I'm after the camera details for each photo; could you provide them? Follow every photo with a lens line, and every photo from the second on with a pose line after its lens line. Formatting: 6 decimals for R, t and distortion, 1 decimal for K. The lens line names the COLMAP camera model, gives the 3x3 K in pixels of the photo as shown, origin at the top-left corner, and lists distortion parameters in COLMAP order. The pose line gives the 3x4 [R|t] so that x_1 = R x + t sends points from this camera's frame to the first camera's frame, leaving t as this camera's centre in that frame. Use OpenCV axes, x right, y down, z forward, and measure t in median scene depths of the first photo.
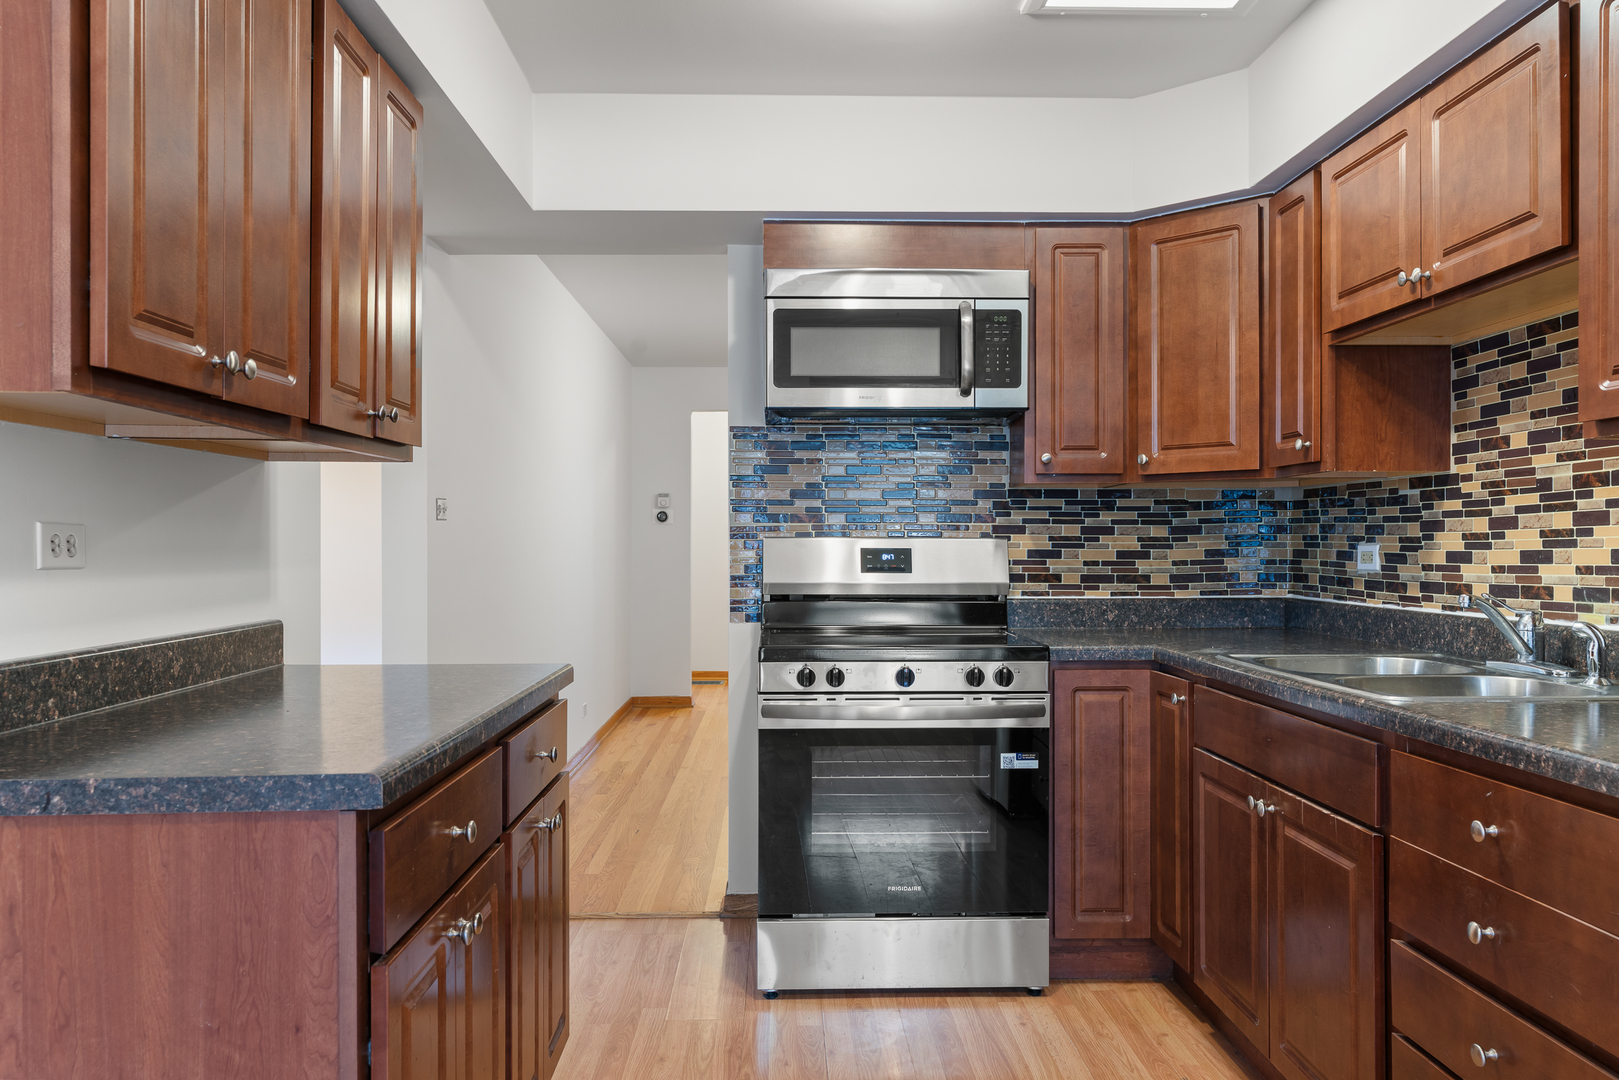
lens RADIAL K [[1186.0, 0, 813.1], [0, 1186.0, 547.6], [0, 0, 1]] dist [-0.001893, 0.002518]
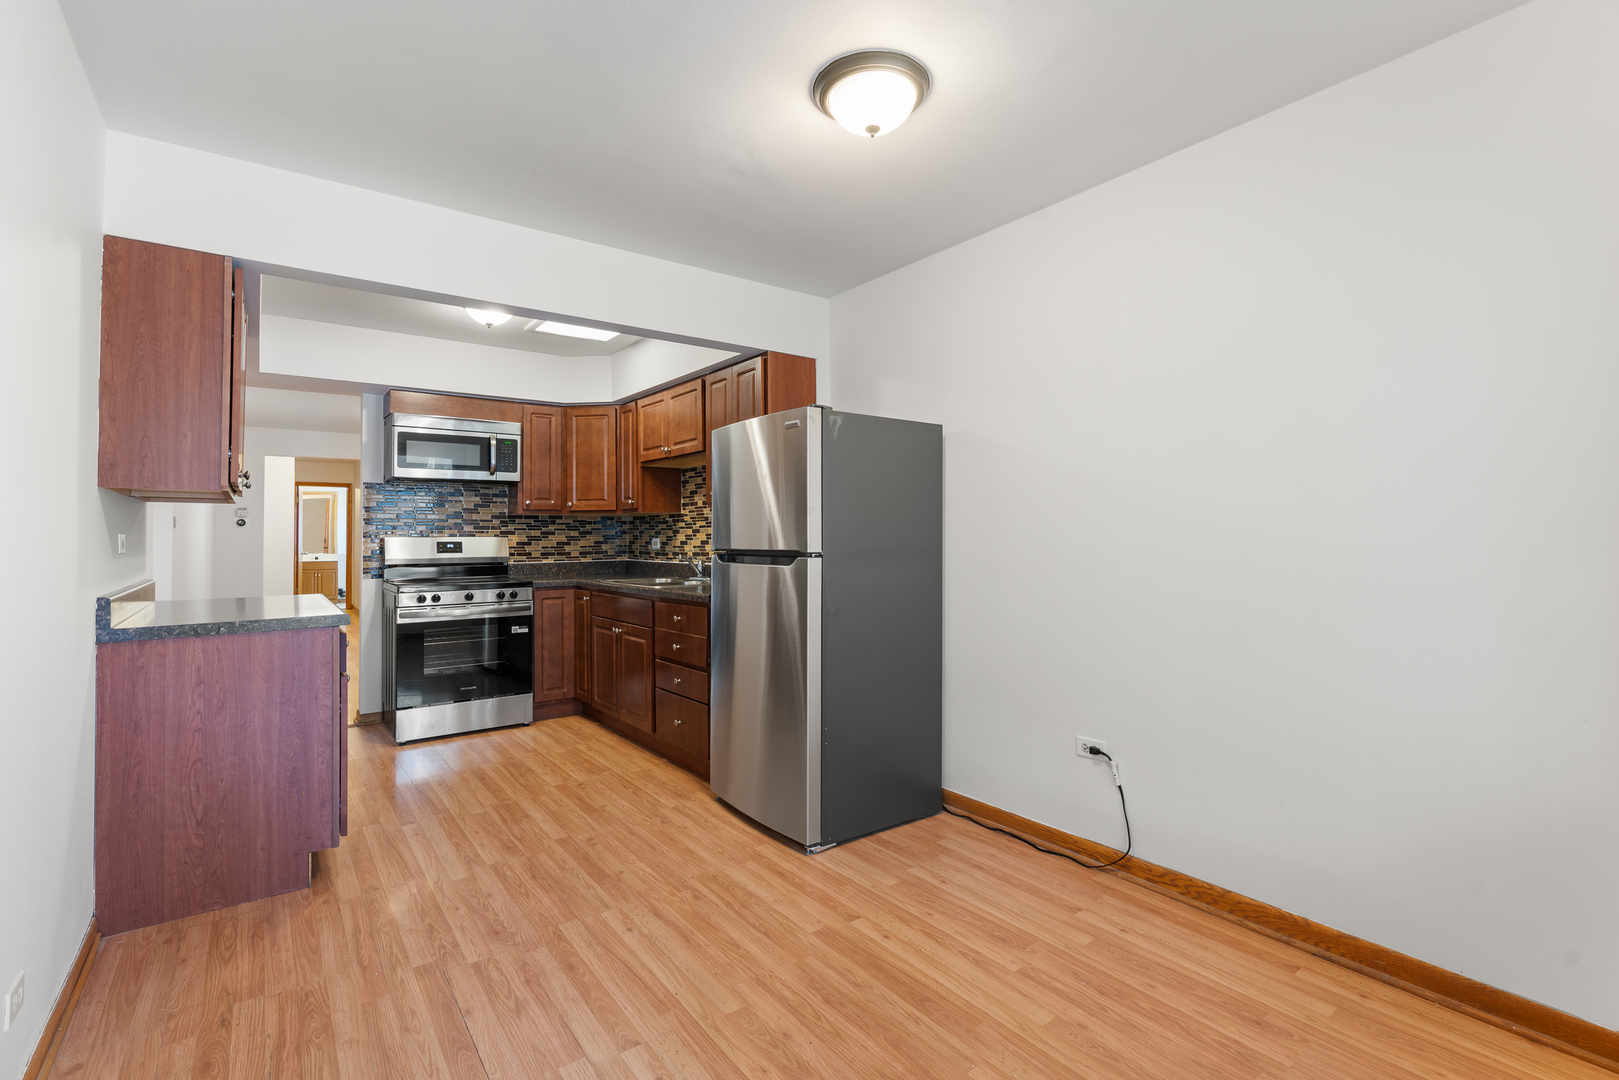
lens RADIAL K [[727.2, 0, 810.9], [0, 727.2, 522.8], [0, 0, 1]] dist [-0.003165, -0.000323]
pose [[0.812484, 0.005685, 0.582956, -0.201584], [0.008088, 0.999746, -0.021022, -0.000879], [-0.582928, 0.021795, 0.812231, -0.533421]]
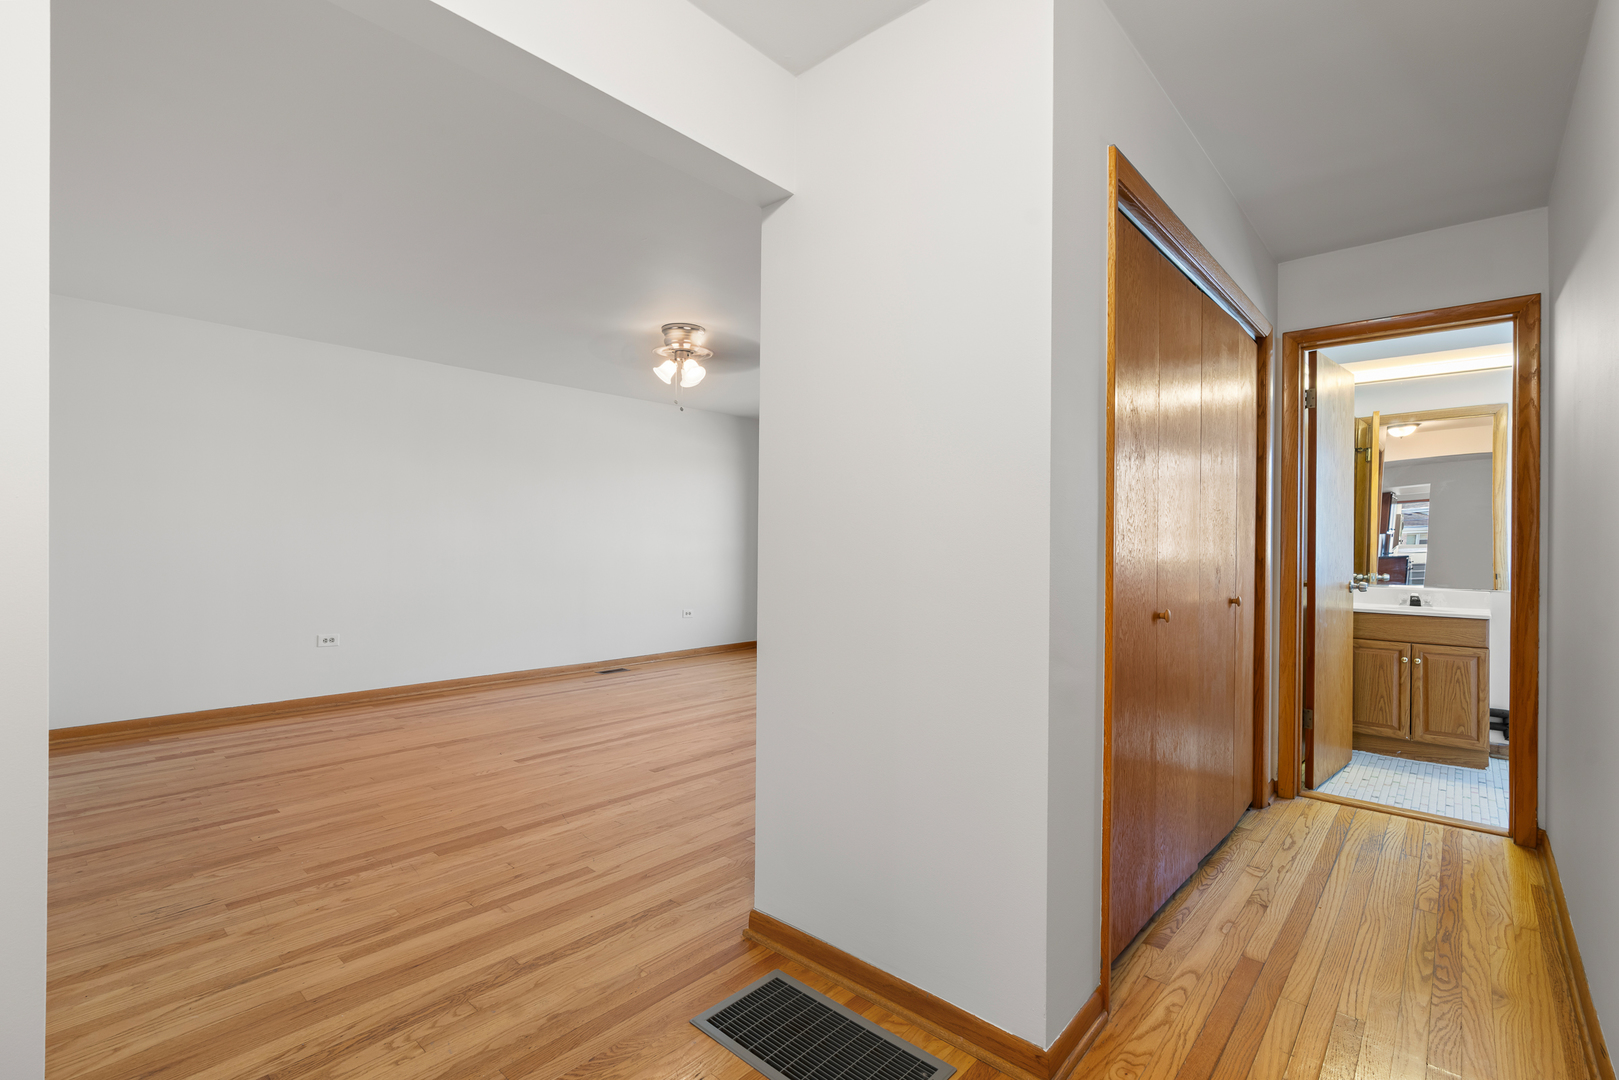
lens RADIAL K [[734.1, 0, 809.5], [0, 734.1, 540.0], [0, 0, 1]] dist [-0.000513, -0.000025]
pose [[0.721504, 0.008070, -0.692363, 0.045759], [-0.013952, 0.999899, -0.002883, -0.001194], [0.692270, 0.011740, 0.721543, 2.753052]]
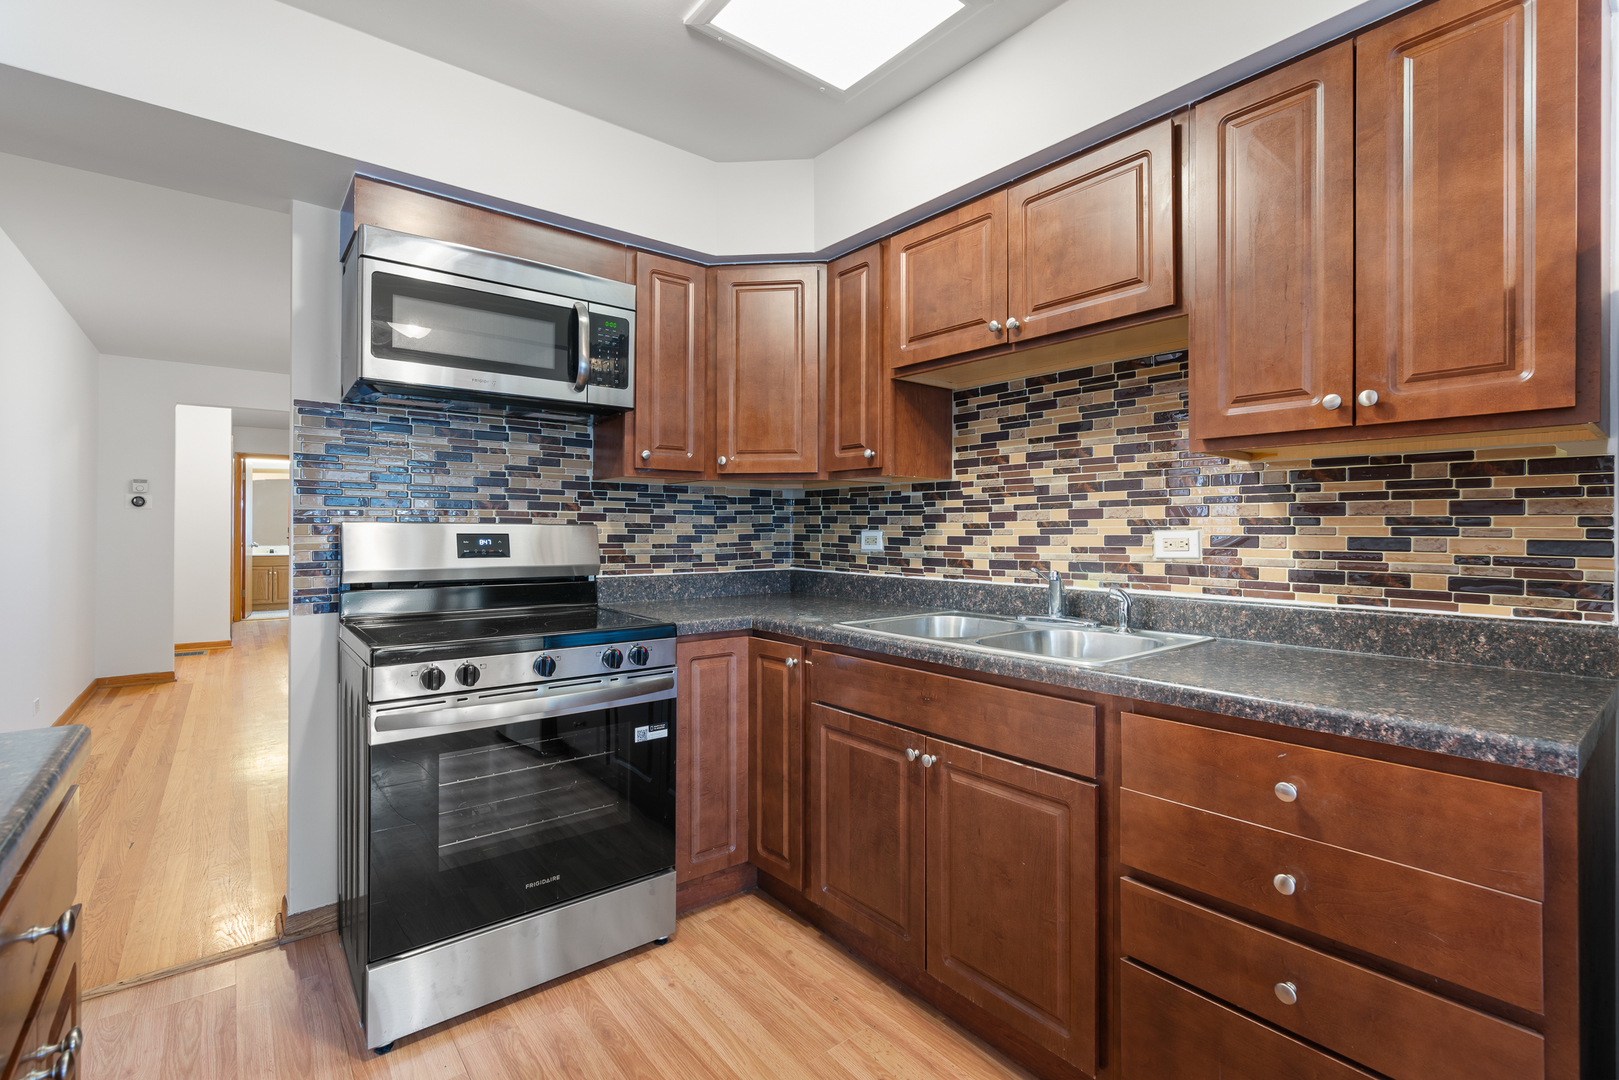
lens RADIAL K [[724.0, 0, 815.2], [0, 724.0, 530.0], [0, 0, 1]] dist [-0.013908, 0.005346]
pose [[0.794398, 0.002934, 0.607391, -0.102486], [-0.001726, 0.999995, -0.002573, -0.001844], [-0.607395, 0.000996, 0.794399, 0.376379]]
